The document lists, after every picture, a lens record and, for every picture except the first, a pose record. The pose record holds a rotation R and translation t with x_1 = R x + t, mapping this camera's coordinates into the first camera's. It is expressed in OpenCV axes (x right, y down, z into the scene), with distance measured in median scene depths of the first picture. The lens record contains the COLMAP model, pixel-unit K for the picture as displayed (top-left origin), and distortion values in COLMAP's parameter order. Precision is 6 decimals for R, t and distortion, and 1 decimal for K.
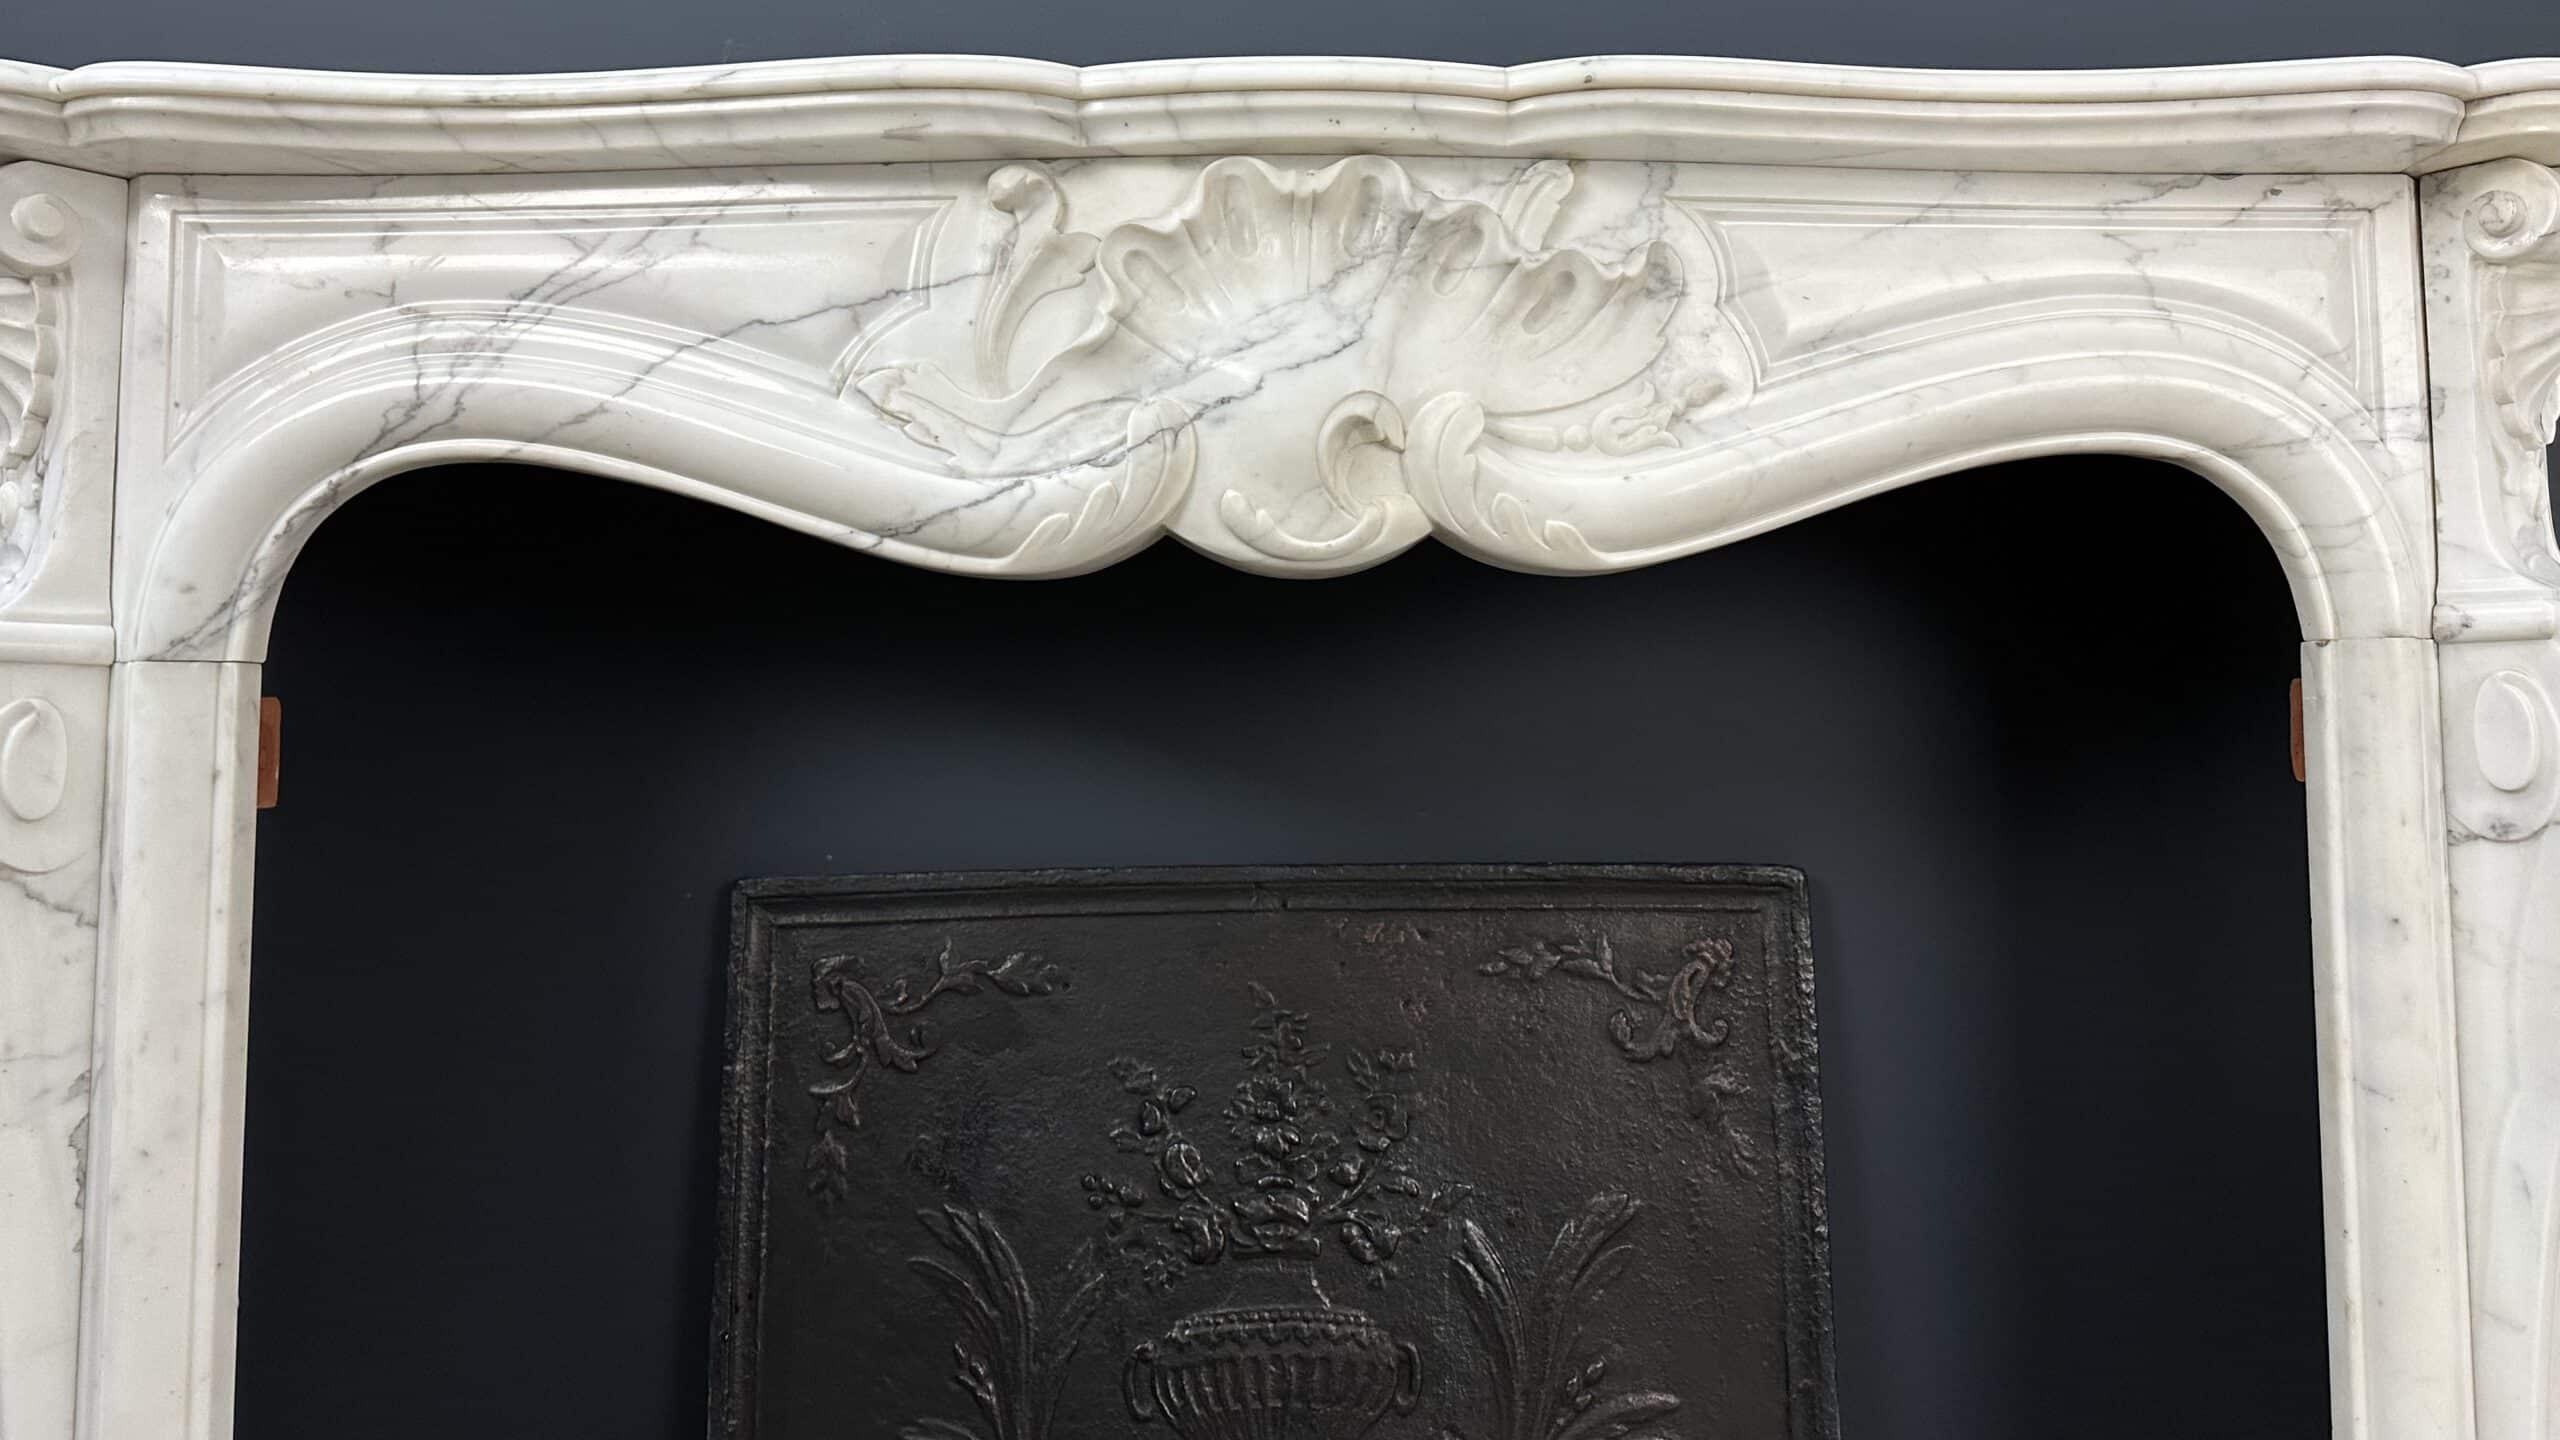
lens RADIAL K [[1848.8, 0, 1331.0], [0, 1848.8, 716.3], [0, 0, 1]] dist [0.057303, -0.001215]
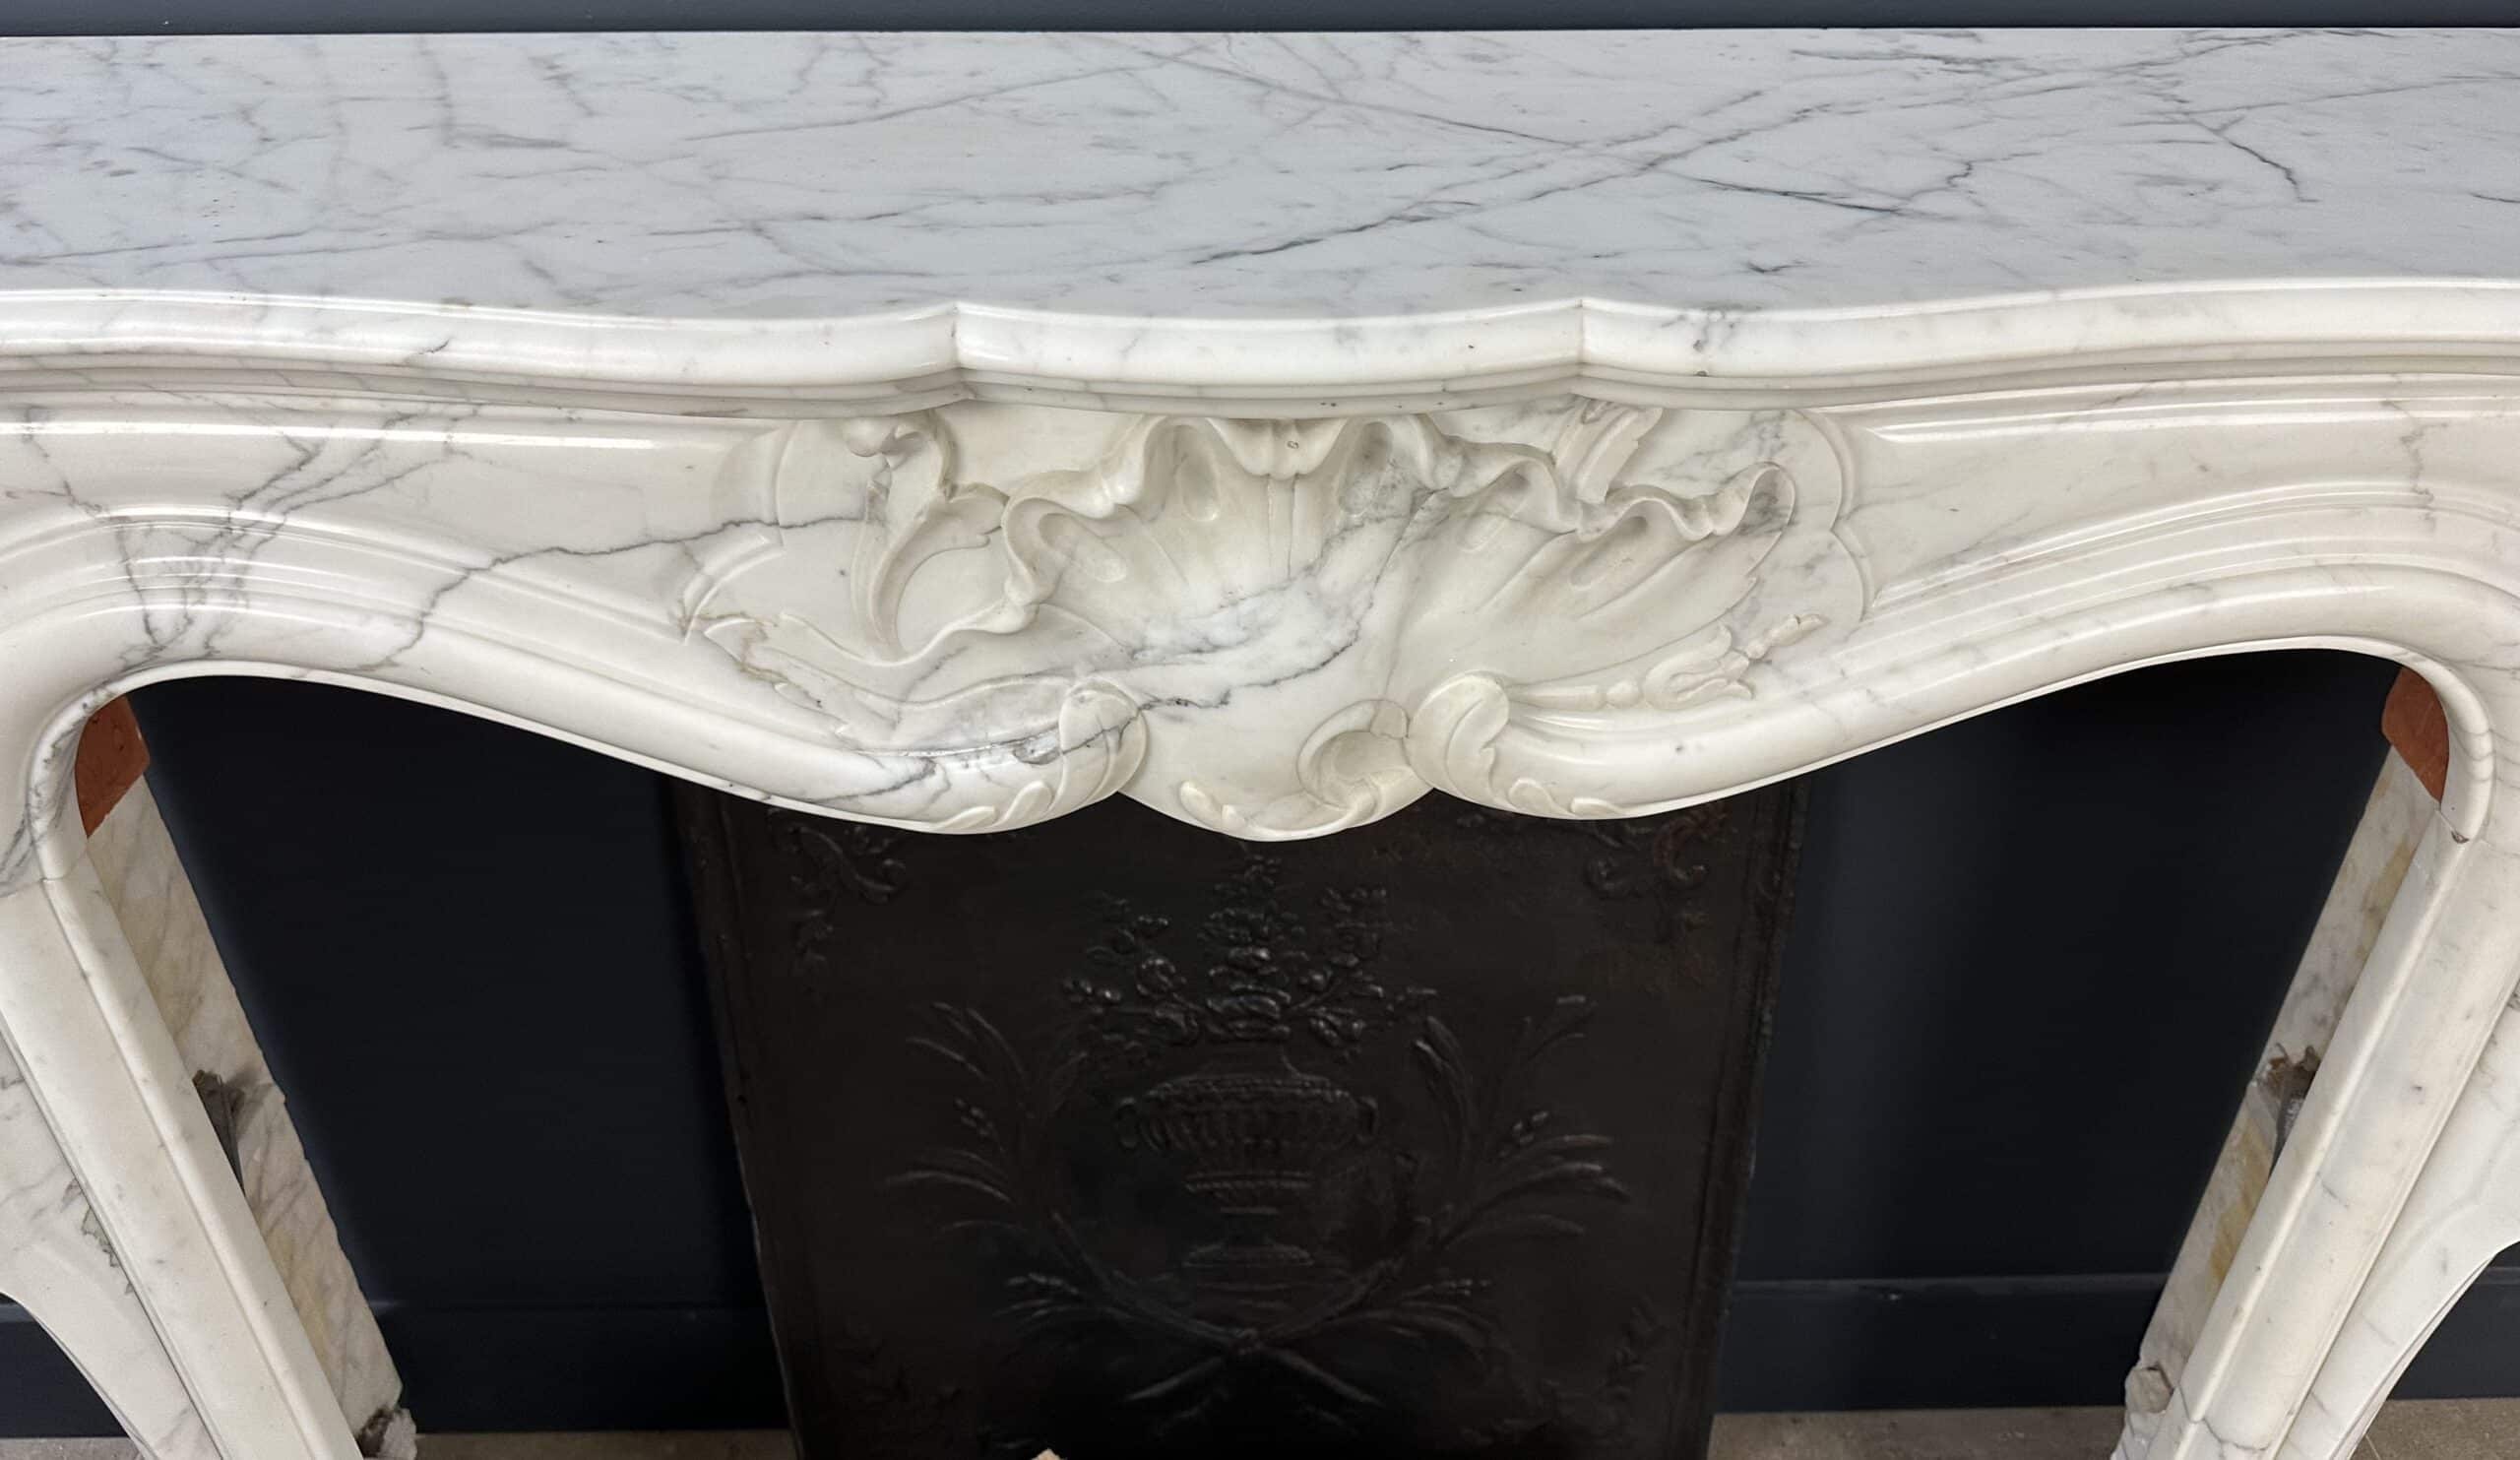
lens RADIAL K [[1732.1, 0, 1289.9], [0, 1732.1, 659.4], [0, 0, 1]] dist [0.111501, -0.154798]
pose [[0.999918, 0.012784, 0.000188, -0.011233], [-0.010596, 0.820364, 0.571744, -0.592159], [0.007155, -0.571699, 0.820432, 0.397470]]
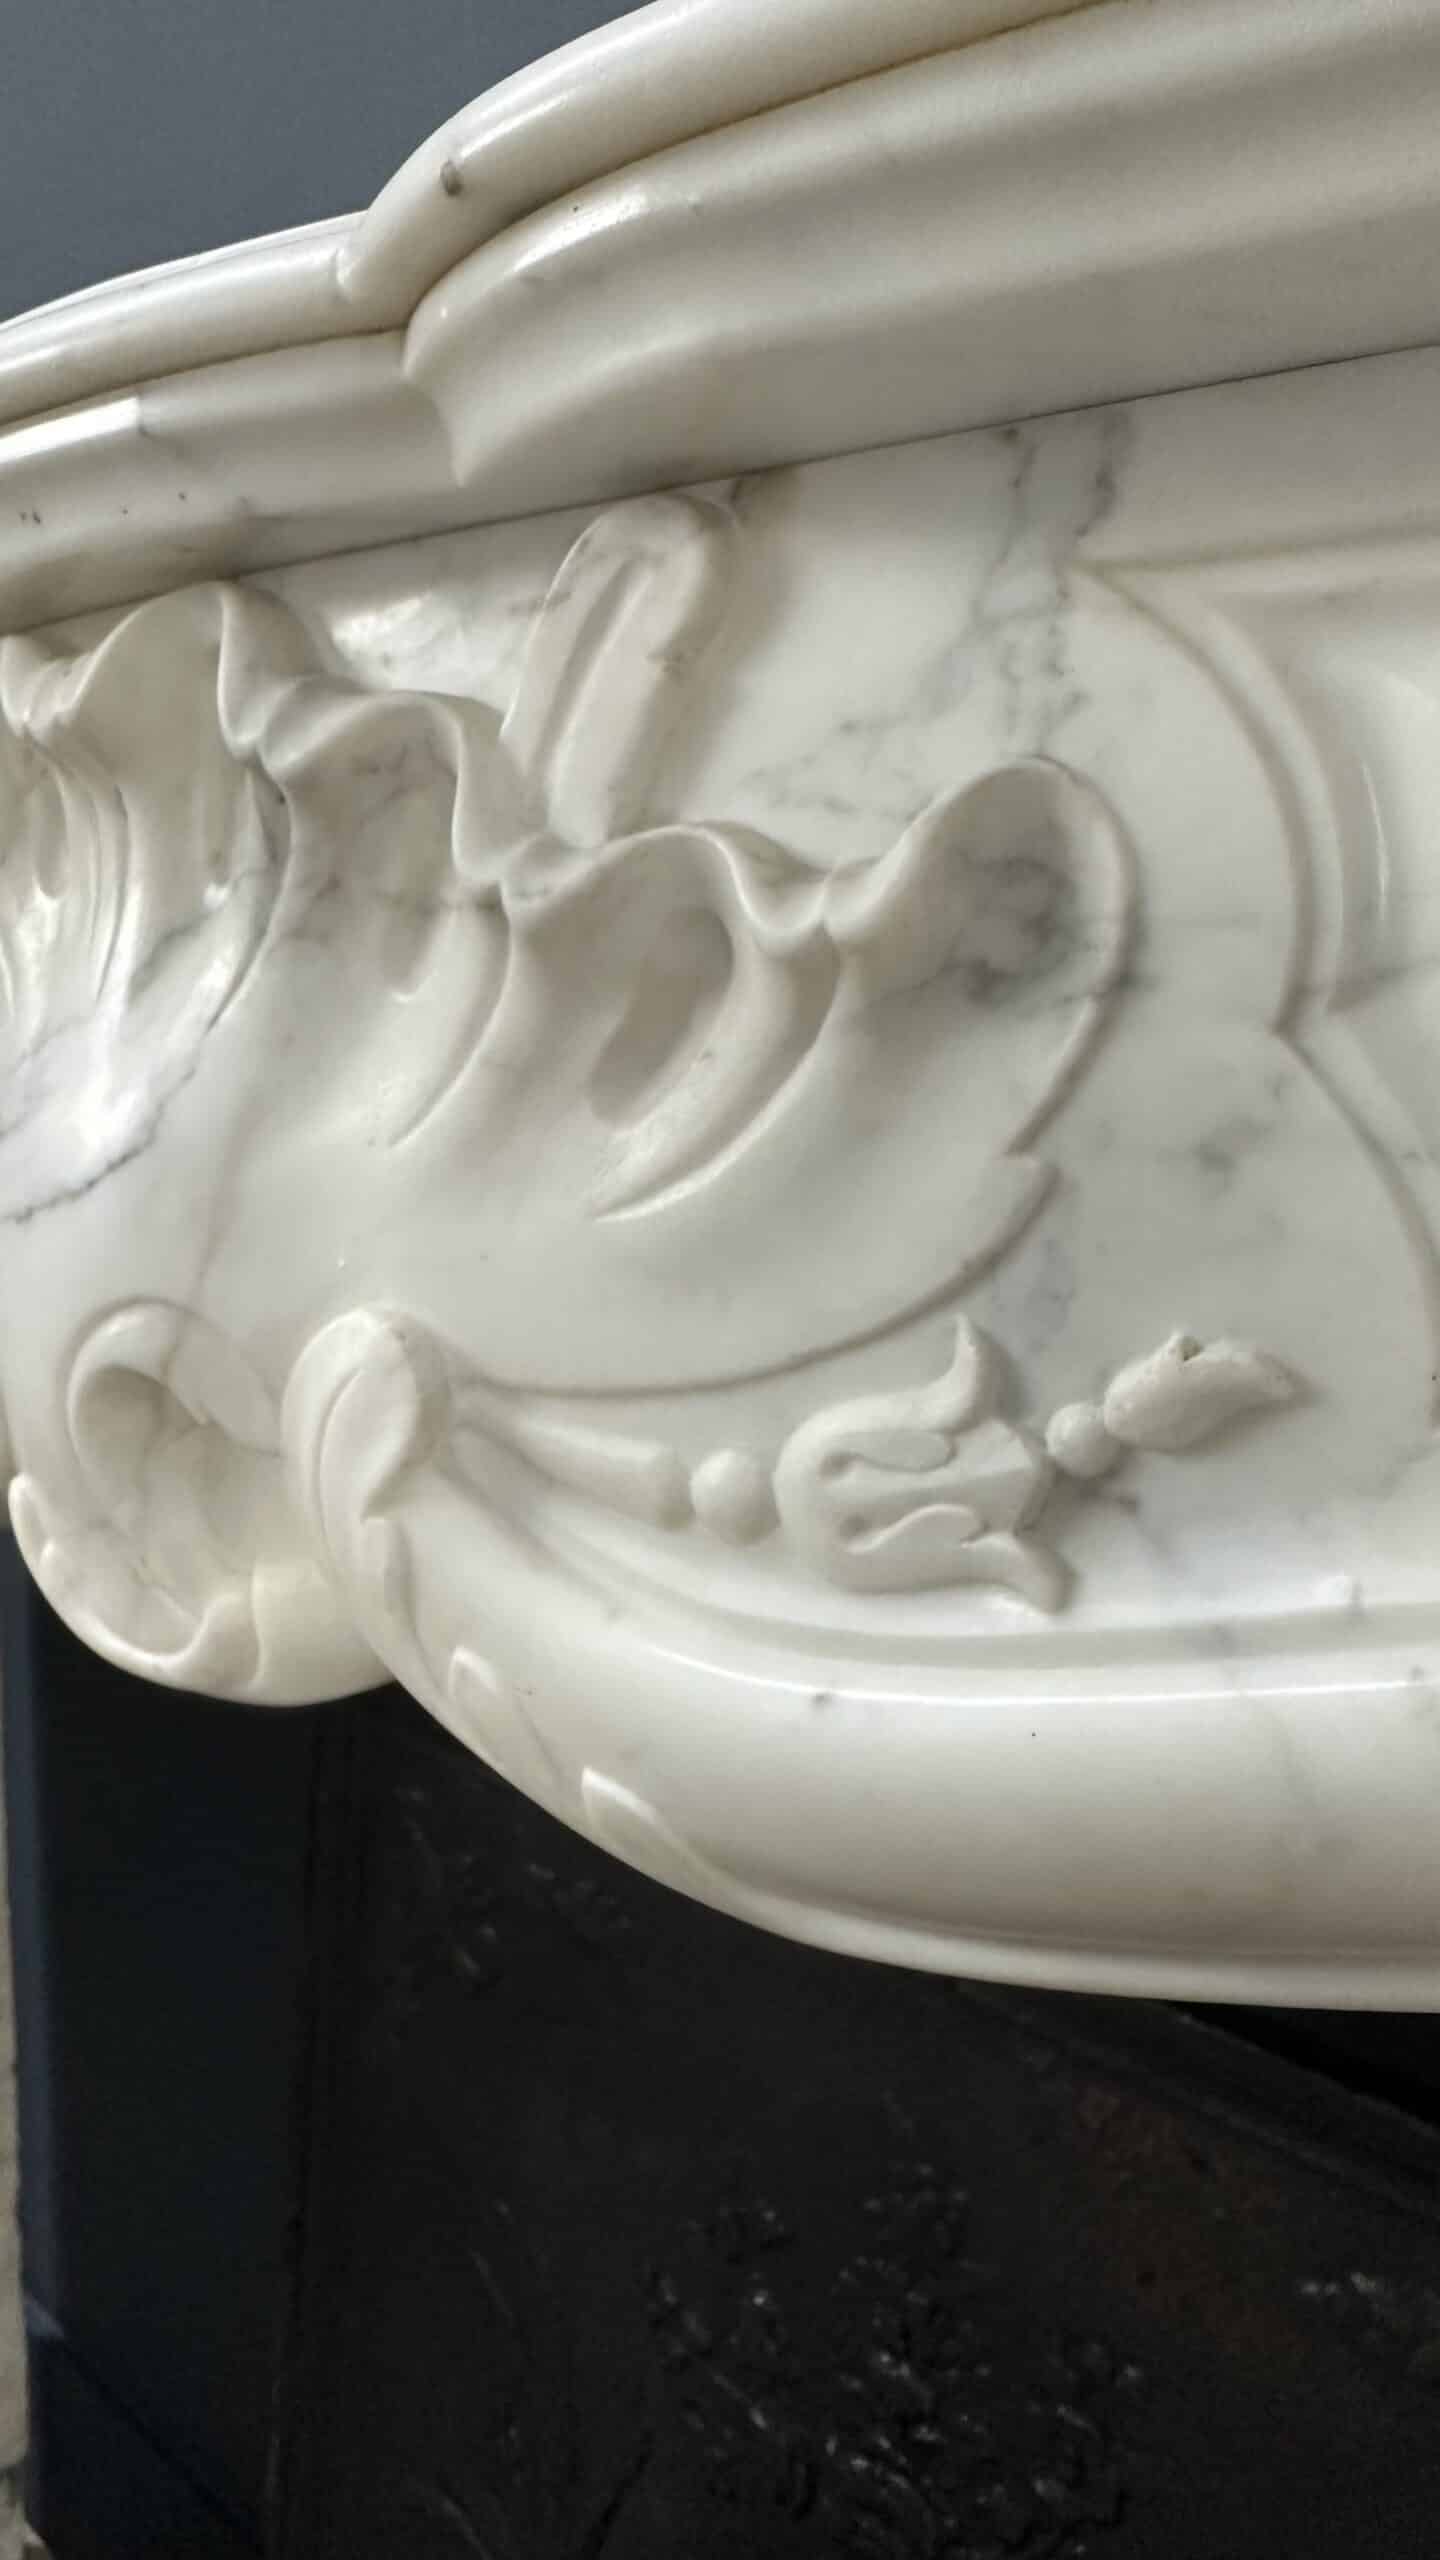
lens RADIAL K [[1815.3, 0, 657.9], [0, 1815.3, 1272.9], [0, 0, 1]] dist [0.000144, 0.001020]
pose [[0.709244, 0.127891, -0.693266, 0.317914], [-0.008099, 0.984820, 0.173391, -0.234416], [0.704917, -0.117362, 0.699513, 0.804974]]
